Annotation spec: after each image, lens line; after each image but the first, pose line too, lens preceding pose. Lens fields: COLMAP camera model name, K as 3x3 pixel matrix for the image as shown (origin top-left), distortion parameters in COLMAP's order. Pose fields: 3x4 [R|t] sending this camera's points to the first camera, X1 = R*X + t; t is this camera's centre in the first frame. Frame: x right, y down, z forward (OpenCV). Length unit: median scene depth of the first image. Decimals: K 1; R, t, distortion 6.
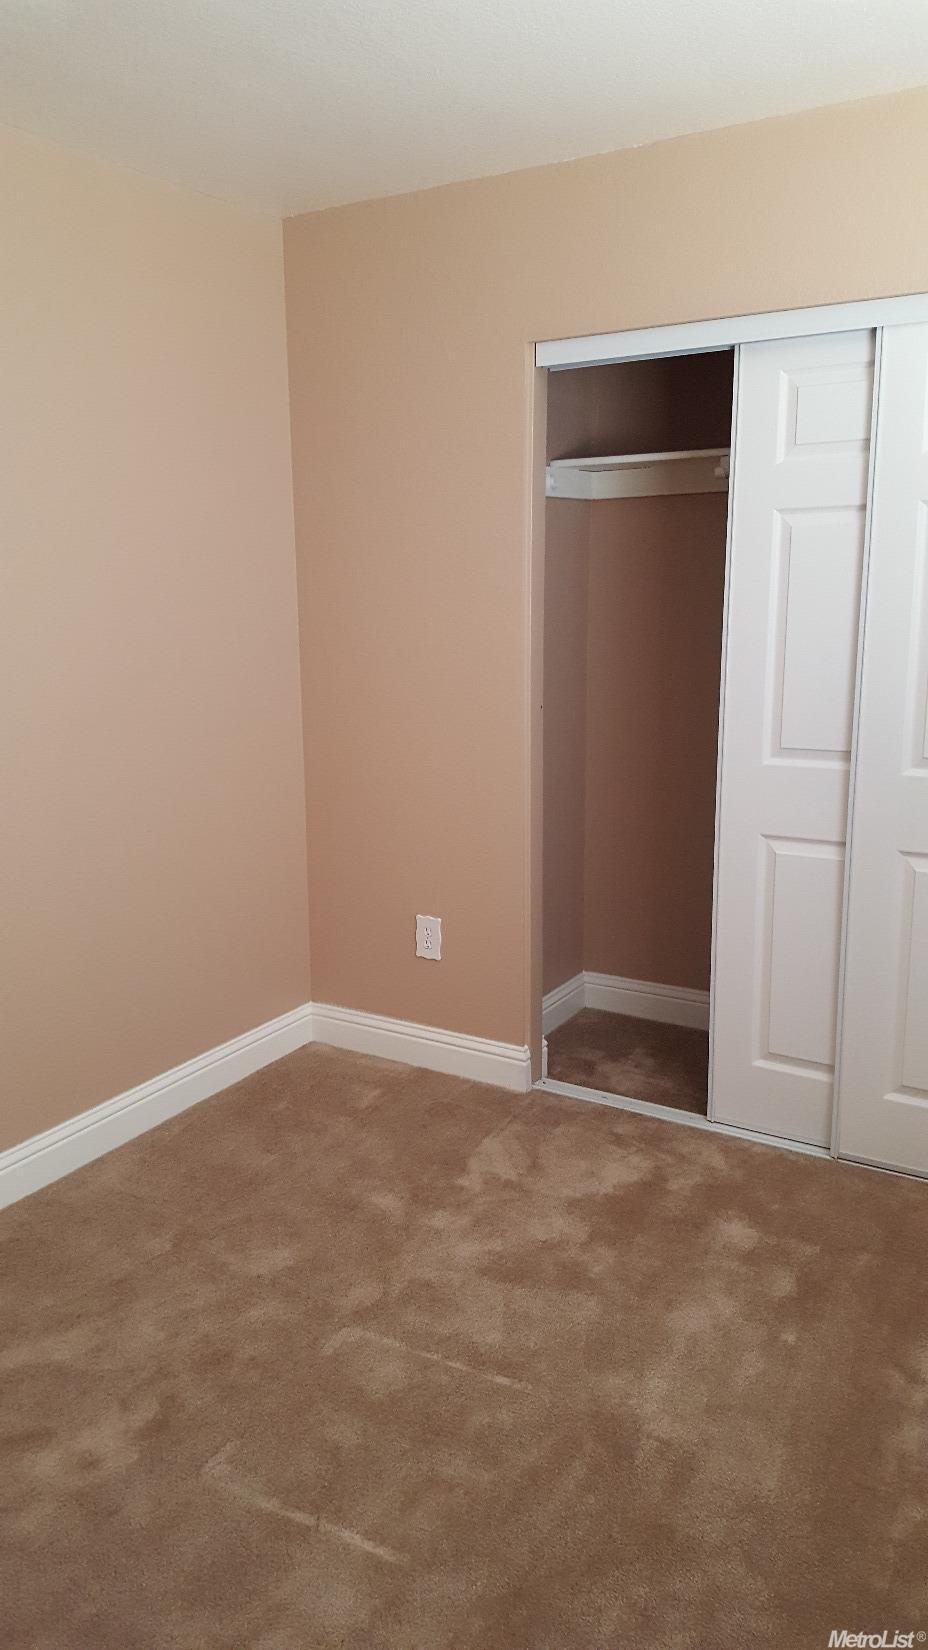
lens RADIAL K [[1216.4, 0, 453.9], [0, 1216.4, 808.1], [0, 0, 1]] dist [0.191430, -0.283750]
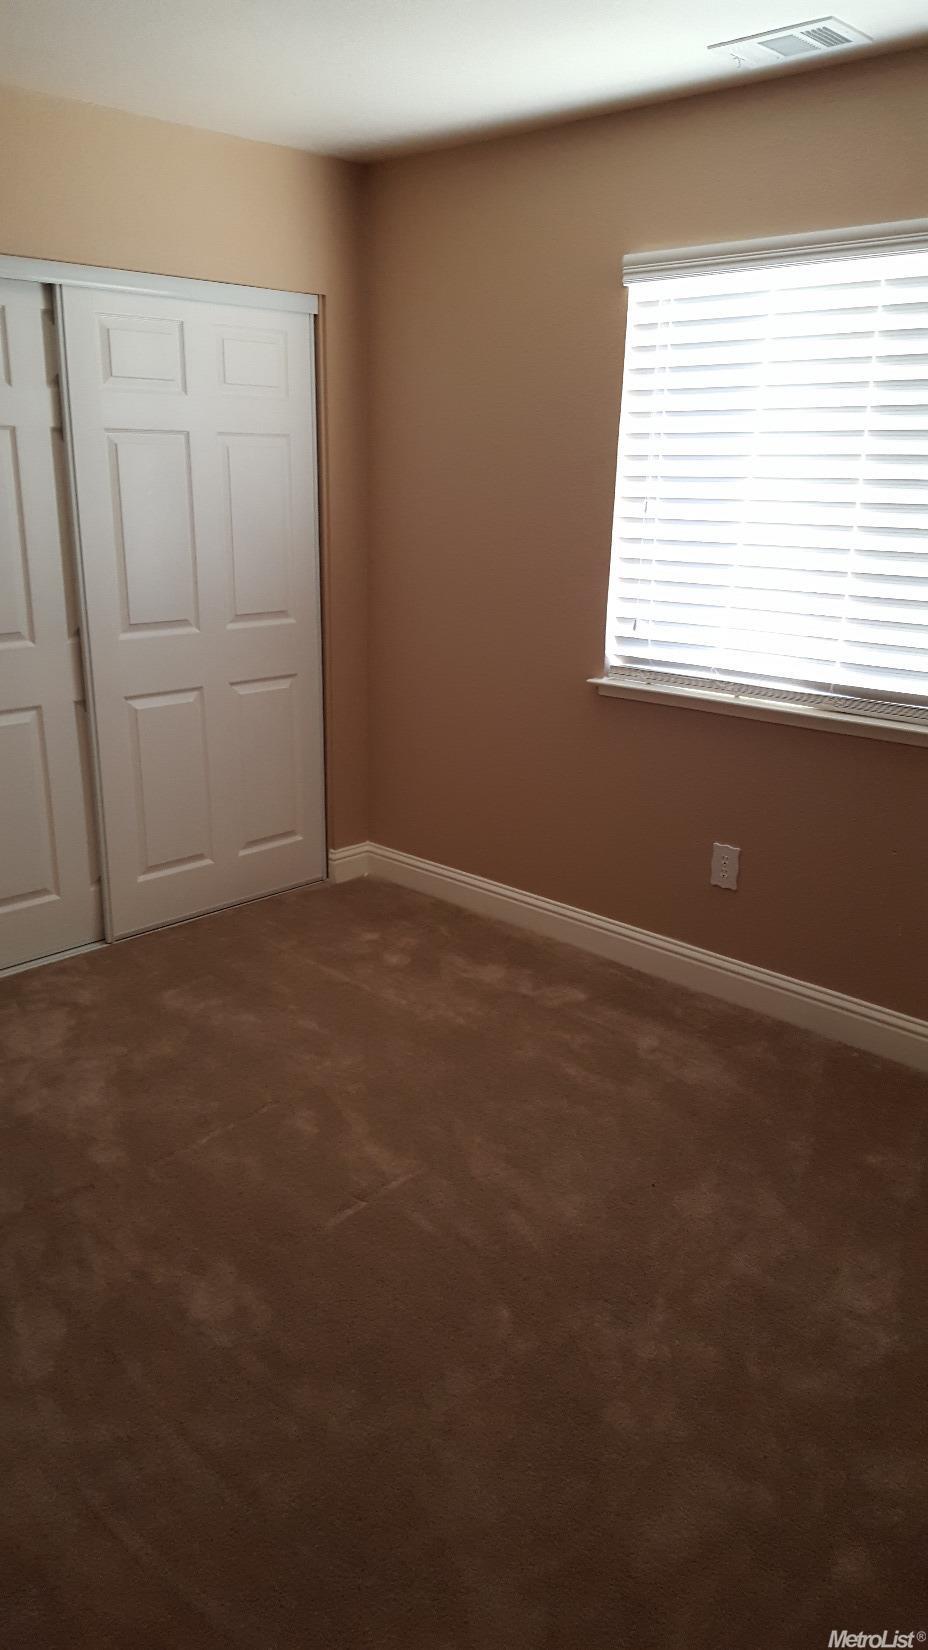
lens RADIAL K [[1216.4, 0, 453.9], [0, 1216.4, 808.1], [0, 0, 1]] dist [0.191430, -0.283750]
pose [[0.230598, -0.269782, 0.934902, -0.881598], [0.172230, 0.956943, 0.233661, -0.106276], [-0.957685, 0.107136, 0.267134, 0.336712]]
